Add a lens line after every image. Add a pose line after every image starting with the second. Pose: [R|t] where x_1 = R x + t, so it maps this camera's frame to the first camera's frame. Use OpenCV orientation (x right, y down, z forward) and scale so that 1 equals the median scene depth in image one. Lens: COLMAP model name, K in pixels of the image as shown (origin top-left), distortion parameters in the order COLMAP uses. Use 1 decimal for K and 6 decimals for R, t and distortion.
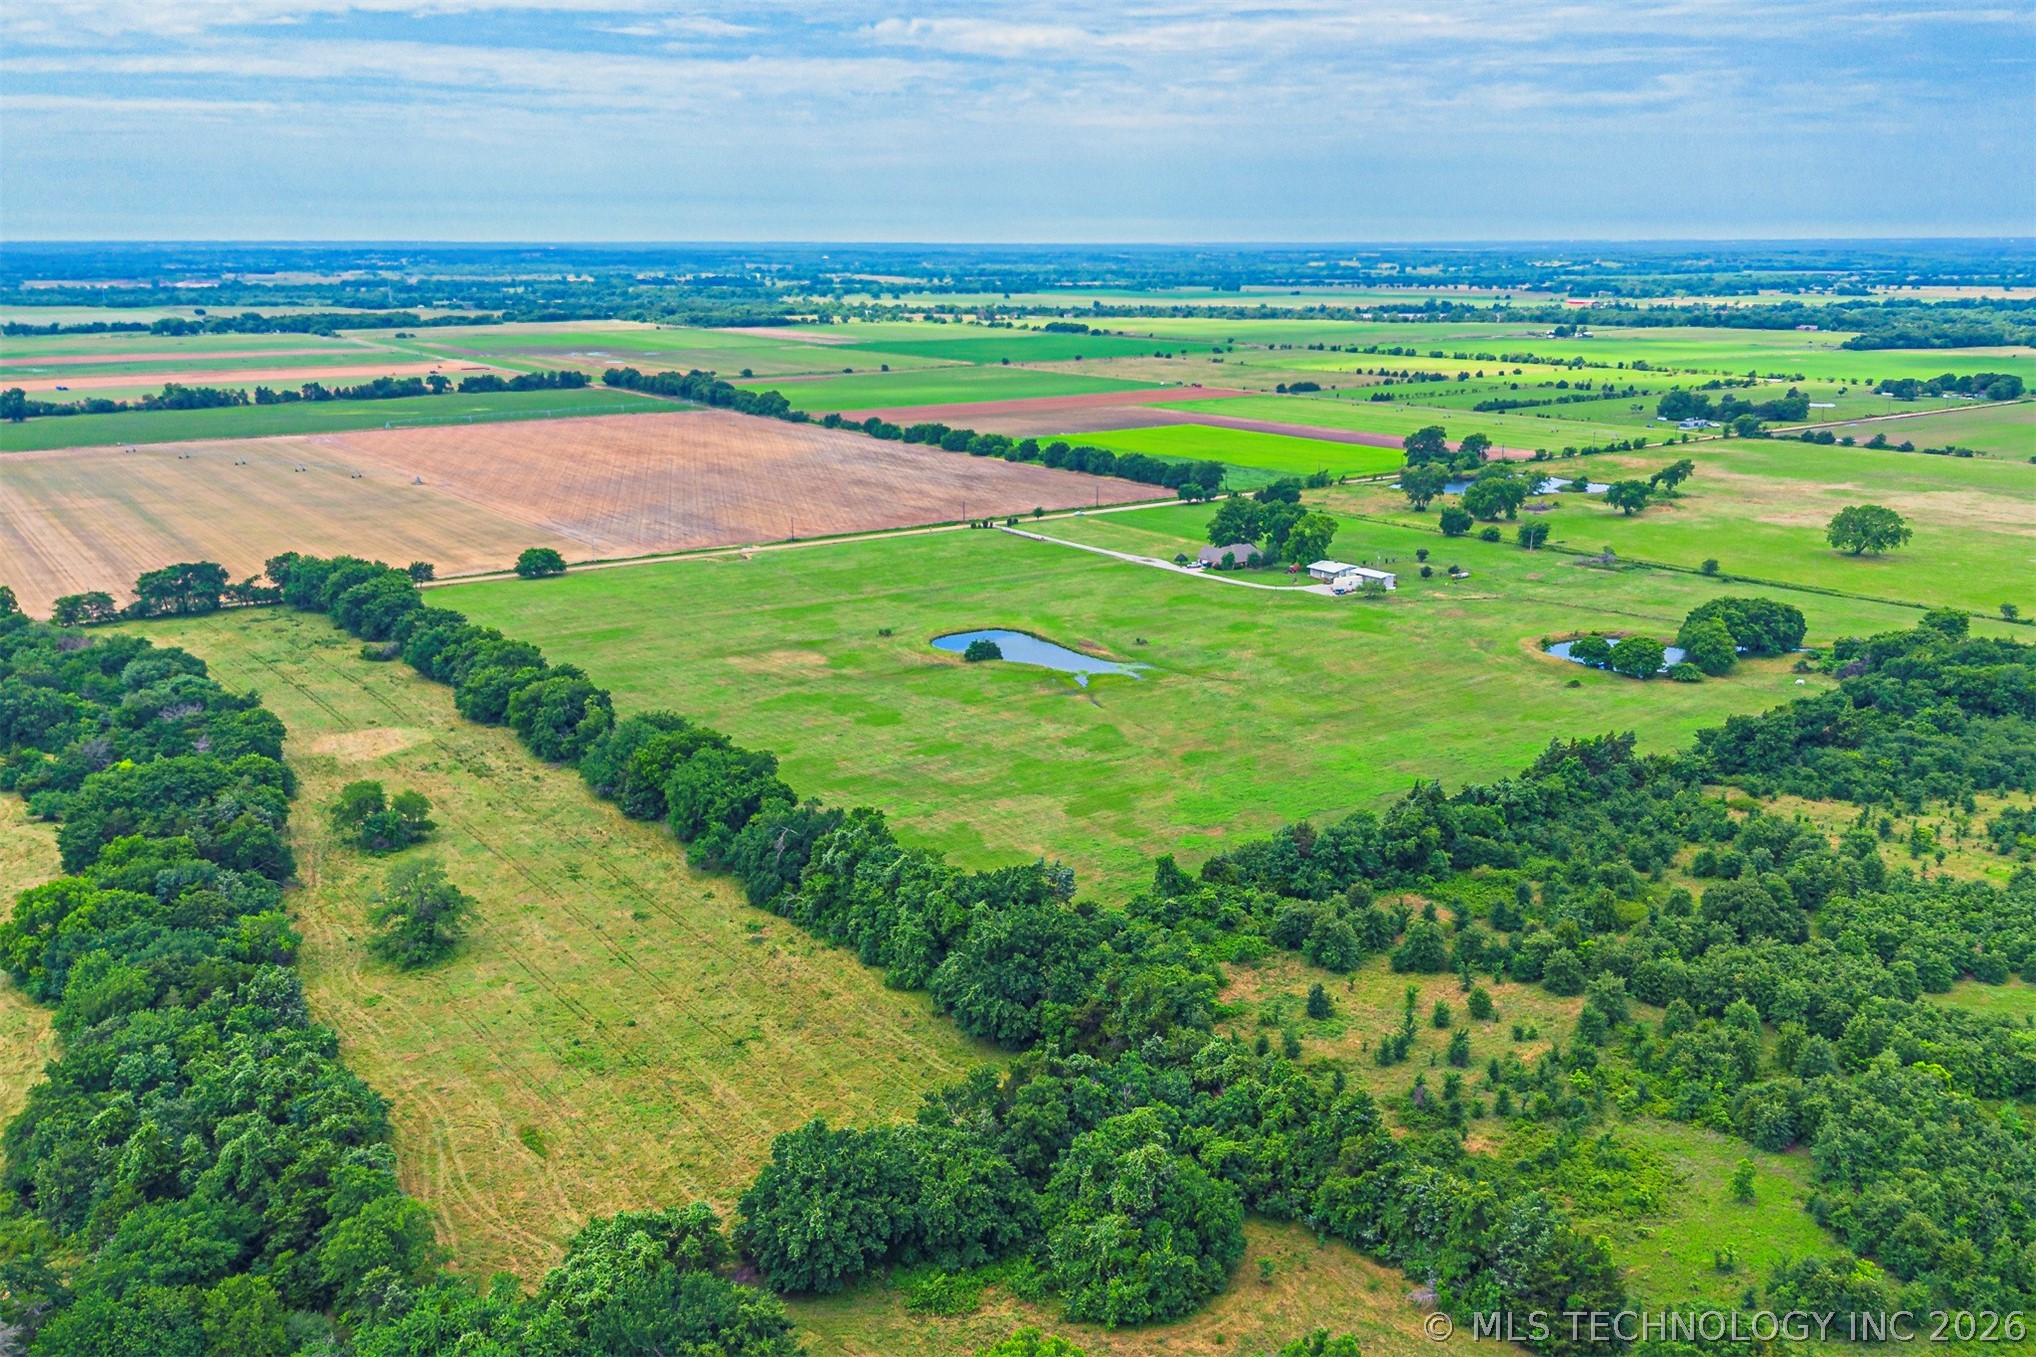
lens RADIAL K [[1717.0, 0, 1058.2], [0, 1717.0, 672.7], [0, 0, 1]] dist [0.101464, -0.147446]
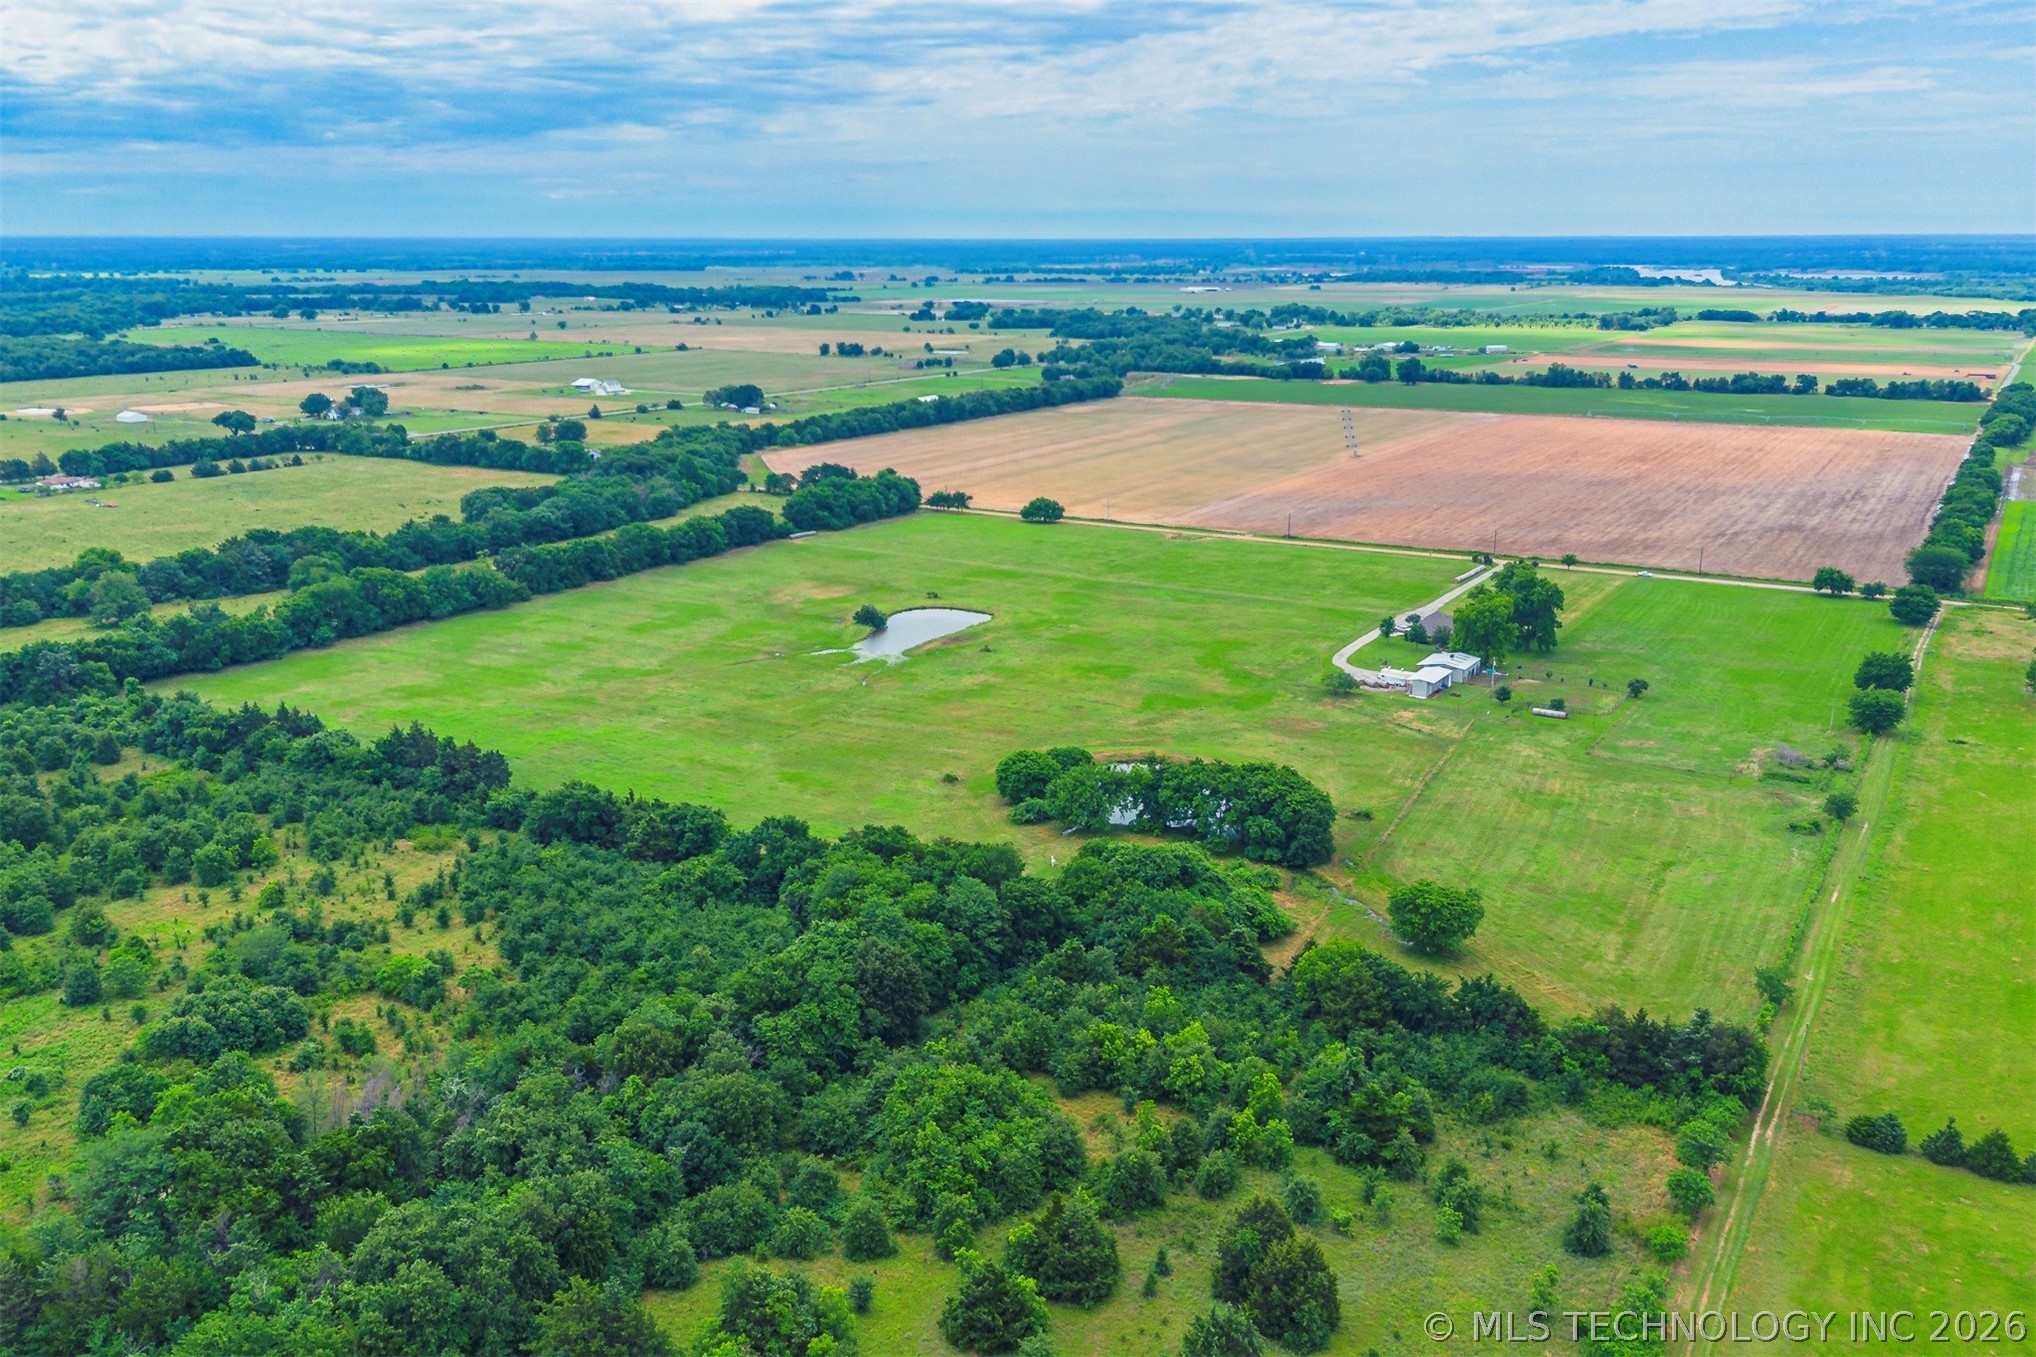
lens RADIAL K [[1678.6, 0, 1009.9], [0, 1678.6, 612.9], [0, 0, 1]] dist [0.088078, -0.132640]
pose [[0.410387, 0.203083, -0.889011, 0.322505], [-0.223417, 0.967567, 0.117894, -0.055090], [0.884120, 0.150238, 0.442449, 0.208884]]
